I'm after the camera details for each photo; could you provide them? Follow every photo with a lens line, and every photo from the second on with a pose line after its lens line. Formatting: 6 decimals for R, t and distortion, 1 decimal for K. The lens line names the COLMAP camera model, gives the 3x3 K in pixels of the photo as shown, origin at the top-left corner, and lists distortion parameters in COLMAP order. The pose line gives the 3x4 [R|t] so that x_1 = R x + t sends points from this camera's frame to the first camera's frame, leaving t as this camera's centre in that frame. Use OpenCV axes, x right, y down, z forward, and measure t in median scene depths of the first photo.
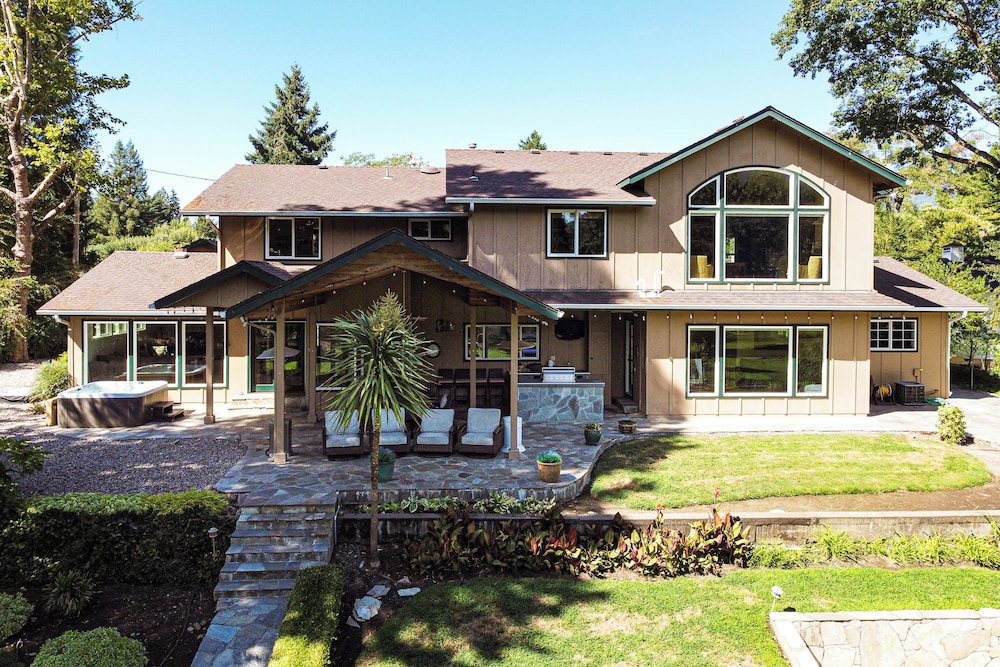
lens RADIAL K [[723.2, 0, 496.9], [0, 723.2, 284.3], [0, 0, 1]] dist [0.026251, 0.001852]
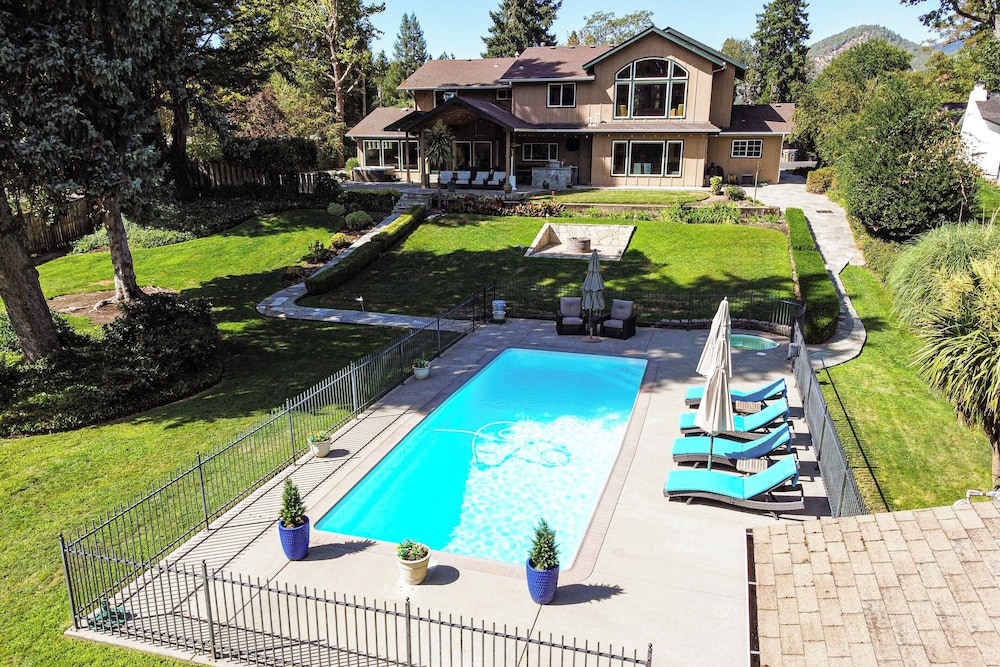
lens RADIAL K [[723.2, 0, 499.2], [0, 723.2, 335.4], [0, 0, 1]] dist [0.026251, 0.001852]
pose [[0.932047, 0.093861, -0.349969, 0.727076], [-0.002203, 0.967316, 0.253566, 0.069906], [0.362331, -0.235564, 0.901790, -1.105201]]
